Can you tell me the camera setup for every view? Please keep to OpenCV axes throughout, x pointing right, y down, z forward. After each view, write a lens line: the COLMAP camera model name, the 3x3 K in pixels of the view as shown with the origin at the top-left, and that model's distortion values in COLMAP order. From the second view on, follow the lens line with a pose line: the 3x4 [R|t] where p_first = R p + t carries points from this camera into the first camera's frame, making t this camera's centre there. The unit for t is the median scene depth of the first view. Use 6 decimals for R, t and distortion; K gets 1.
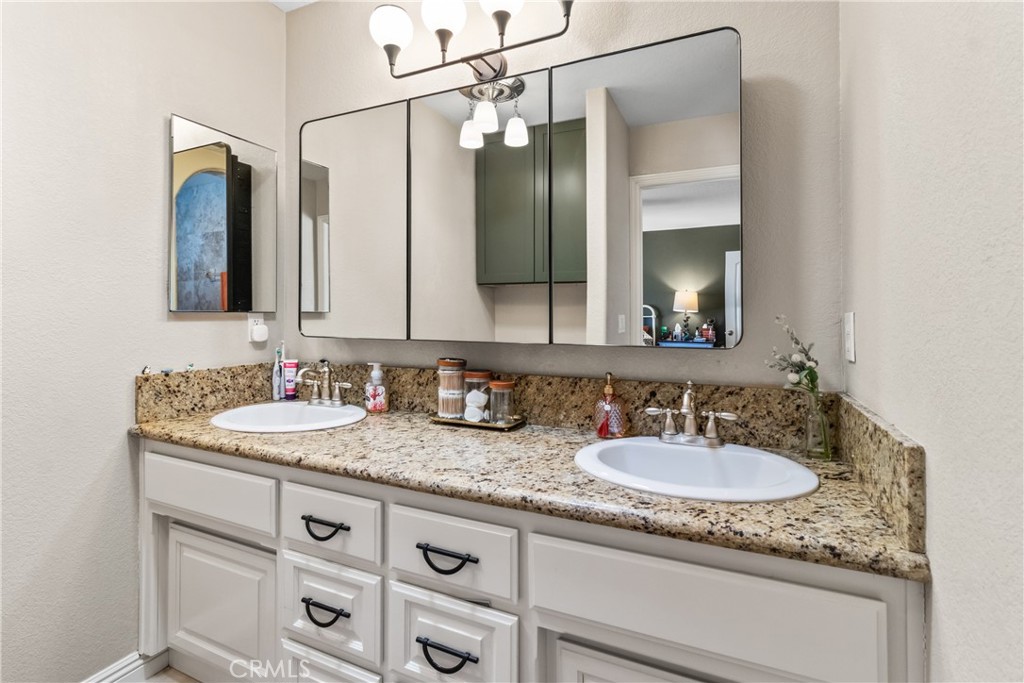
lens RADIAL K [[481.7, 0, 515.1], [0, 481.7, 307.8], [0, 0, 1]] dist [-0.000219, -0.000008]
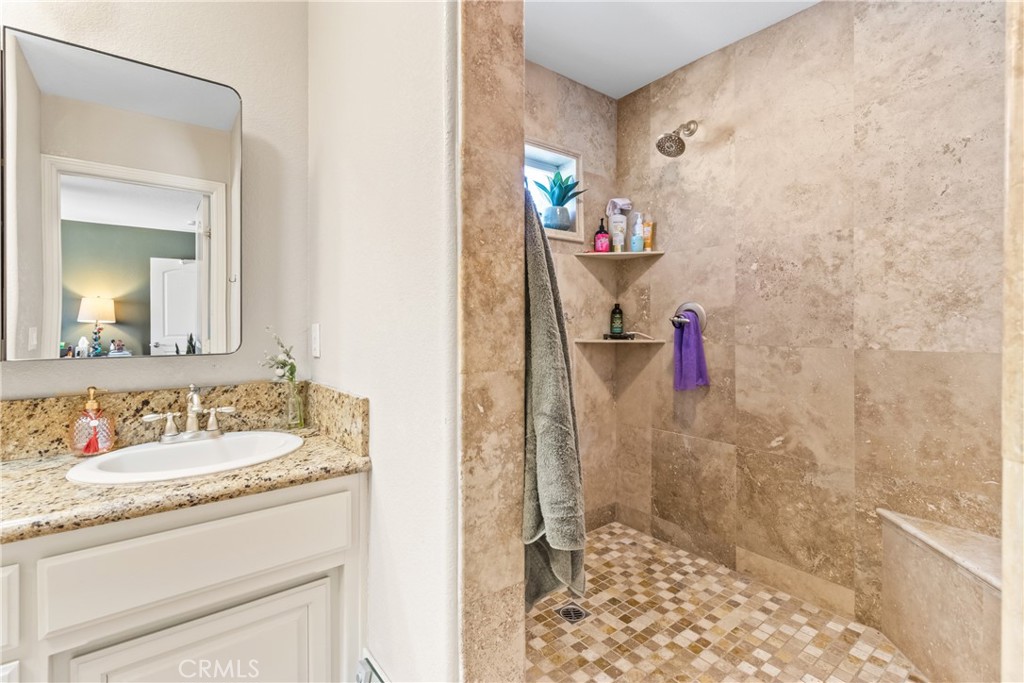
lens RADIAL K [[481.7, 0, 515.1], [0, 481.7, 307.8], [0, 0, 1]] dist [-0.000219, -0.000008]
pose [[0.451892, 0.033187, 0.891455, -0.384025], [-0.011925, 0.999443, -0.031162, -0.000703], [-0.891993, 0.003451, 0.452036, -0.228893]]
